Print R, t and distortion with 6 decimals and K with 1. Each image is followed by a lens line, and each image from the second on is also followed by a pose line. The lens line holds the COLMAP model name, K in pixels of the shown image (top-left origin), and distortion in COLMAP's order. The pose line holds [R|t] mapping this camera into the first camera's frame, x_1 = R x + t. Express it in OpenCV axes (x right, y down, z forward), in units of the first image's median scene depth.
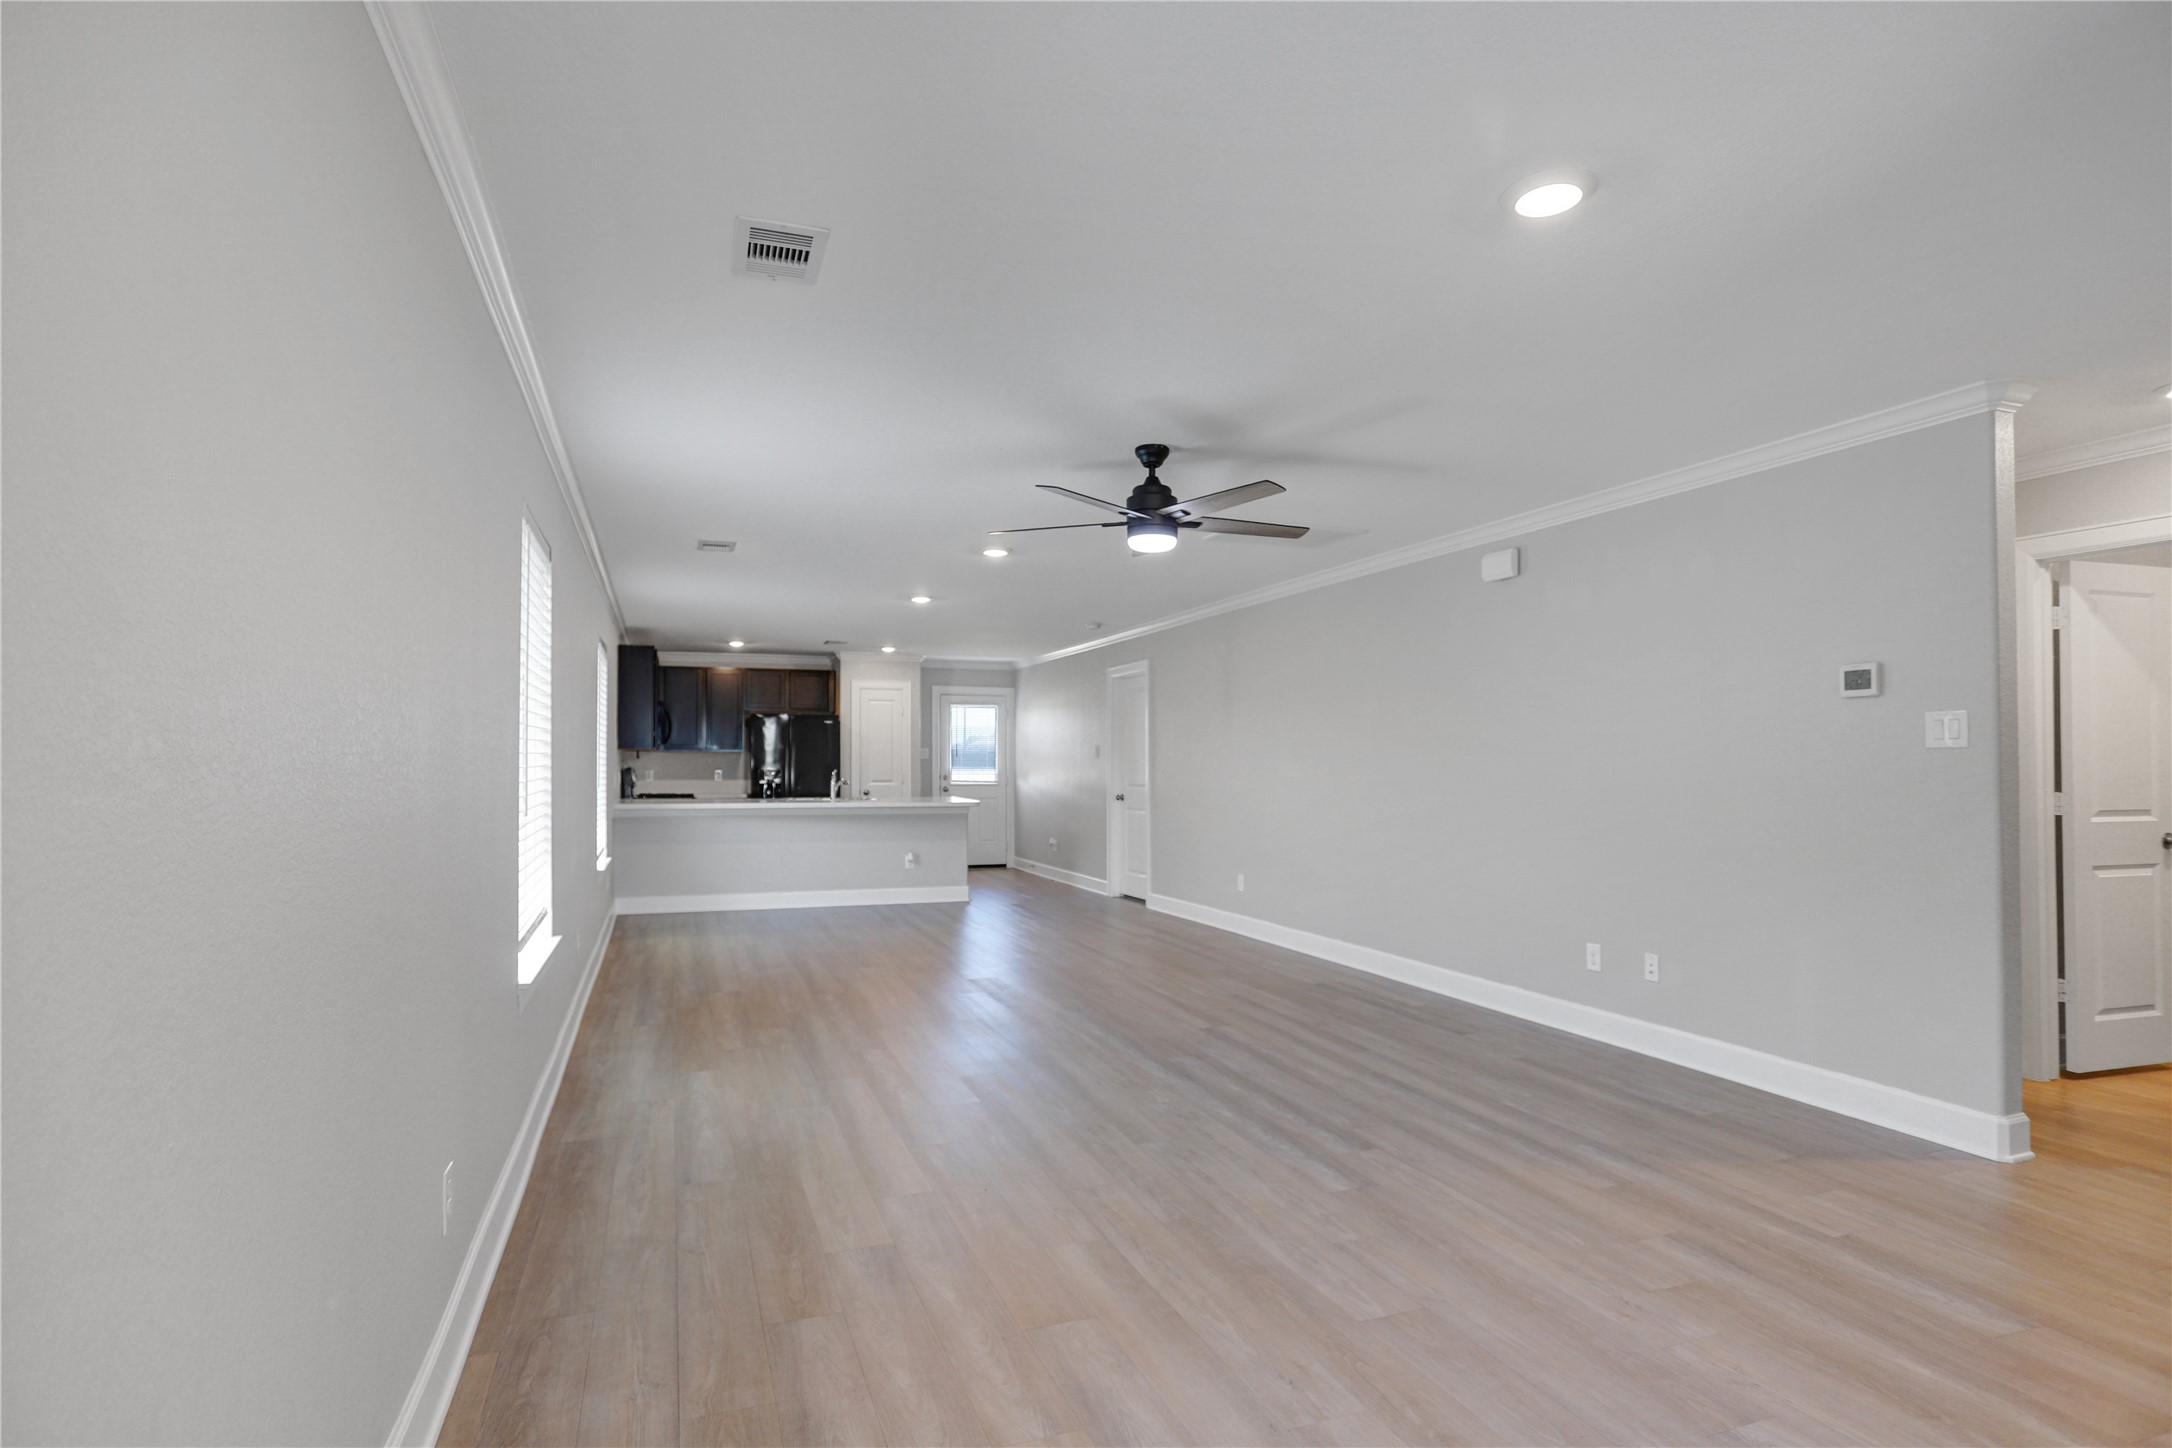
lens RADIAL K [[1084.8, 0, 1088.3], [0, 1084.8, 737.3], [0, 0, 1]] dist [-0.003921, 0.001959]
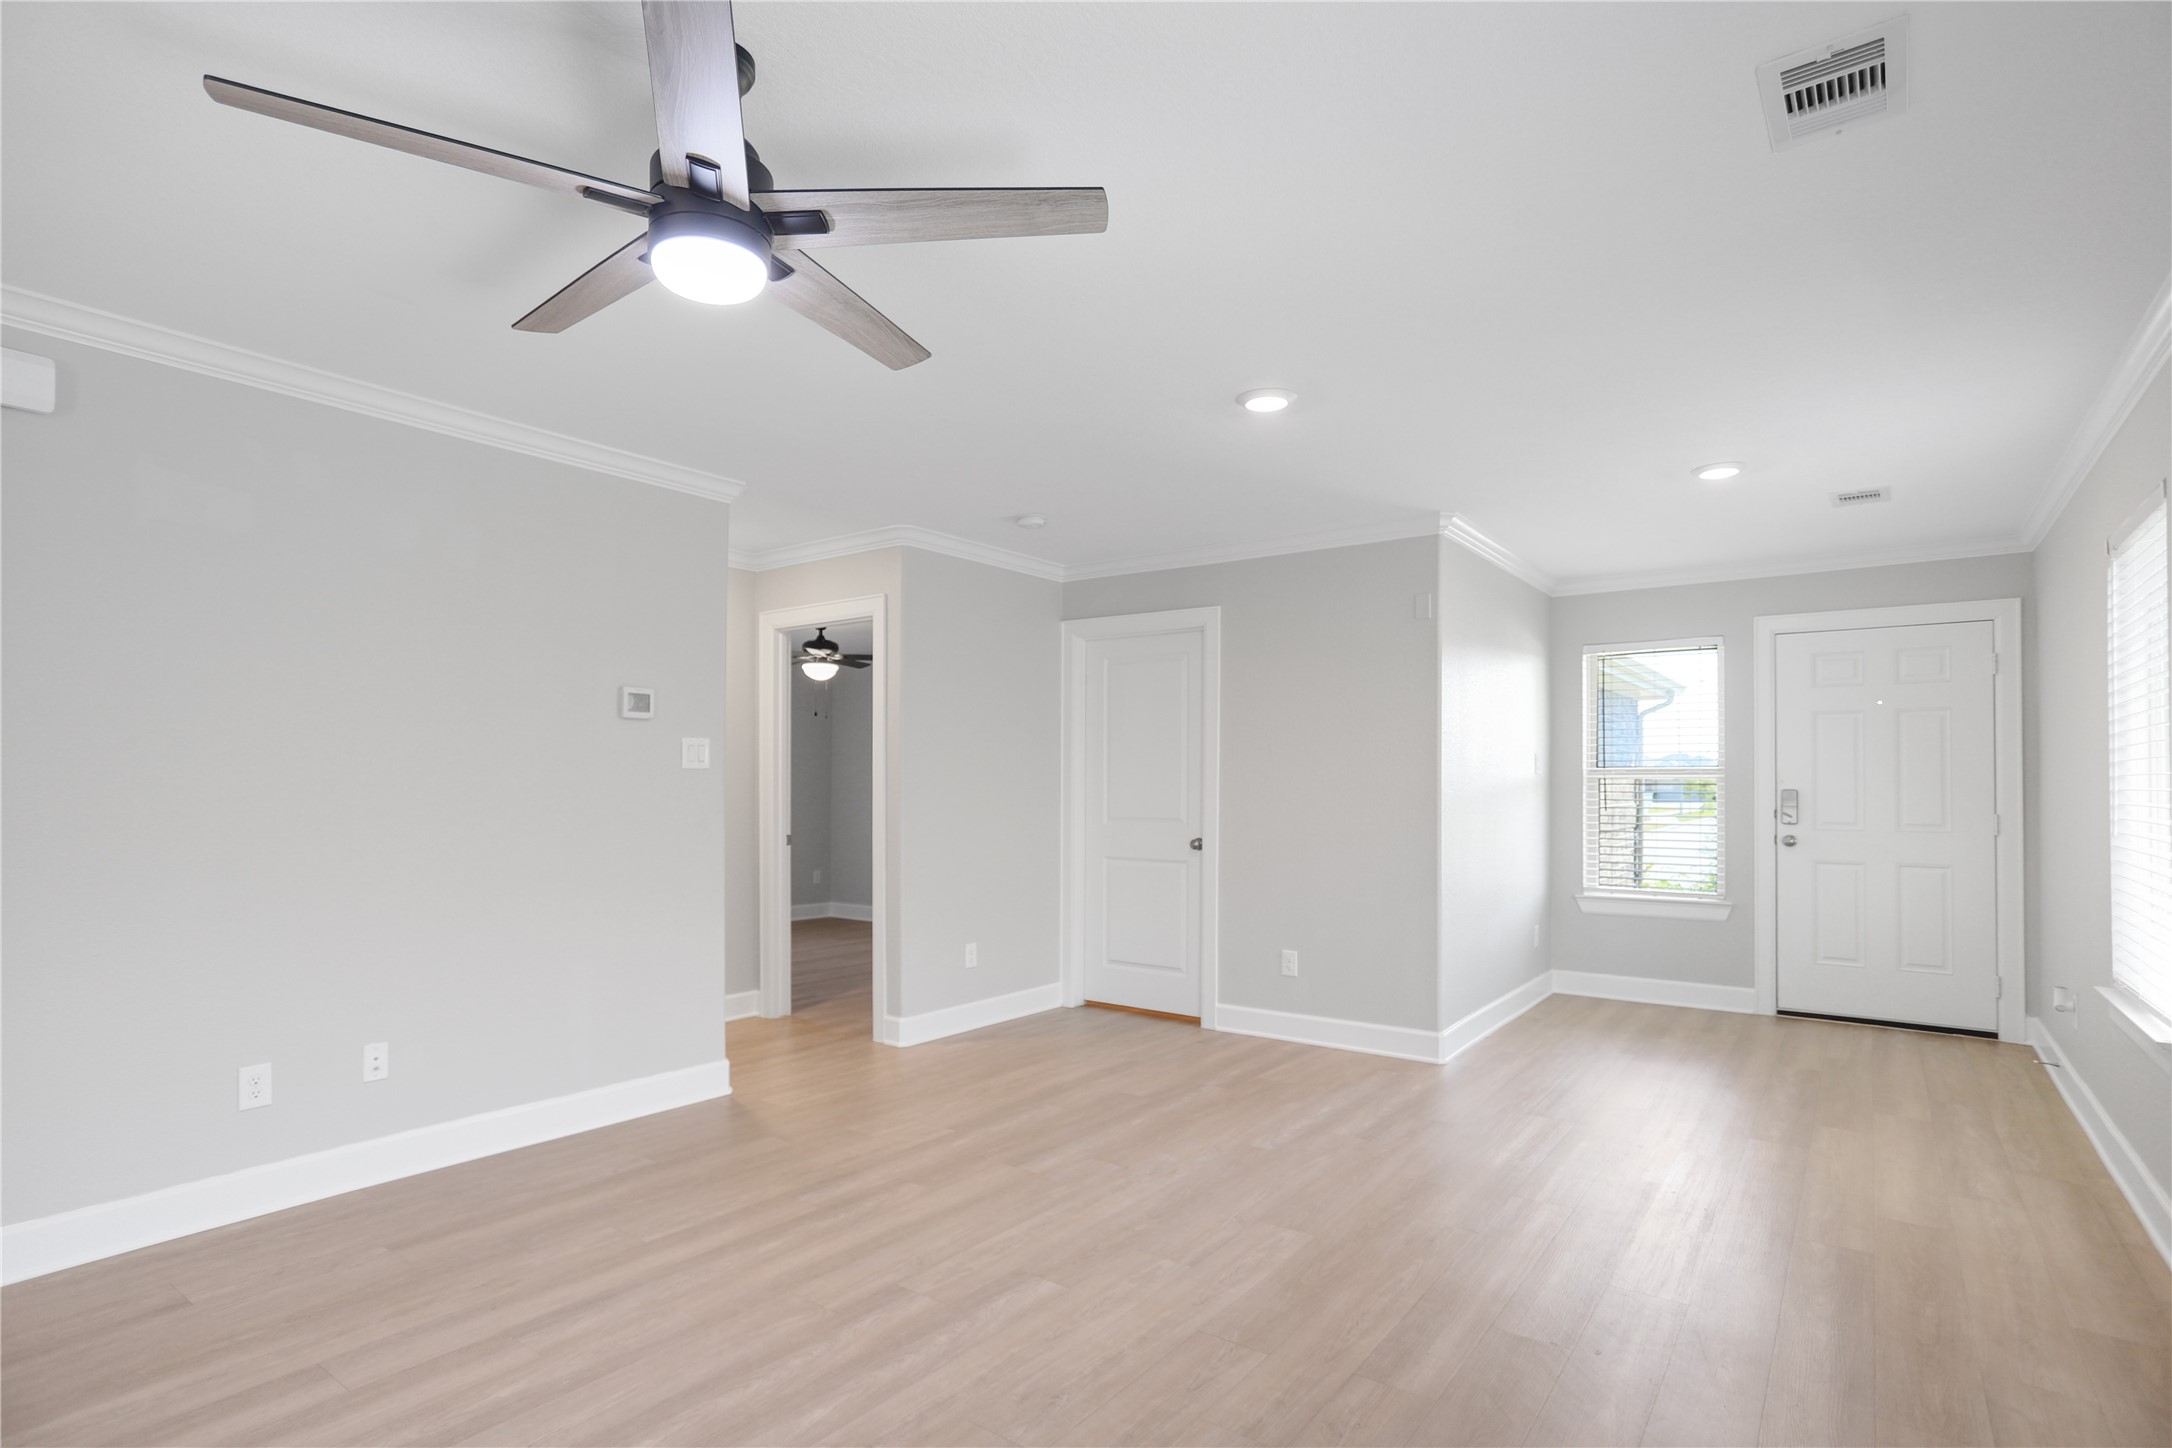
lens RADIAL K [[1084.8, 0, 1091.9], [0, 1084.8, 735.4], [0, 0, 1]] dist [-0.003921, 0.001959]
pose [[-0.537359, 0.037502, 0.842520, -0.460279], [-0.026065, 0.997795, -0.061038, 0.035483], [-0.842951, -0.054759, -0.535196, 1.299610]]
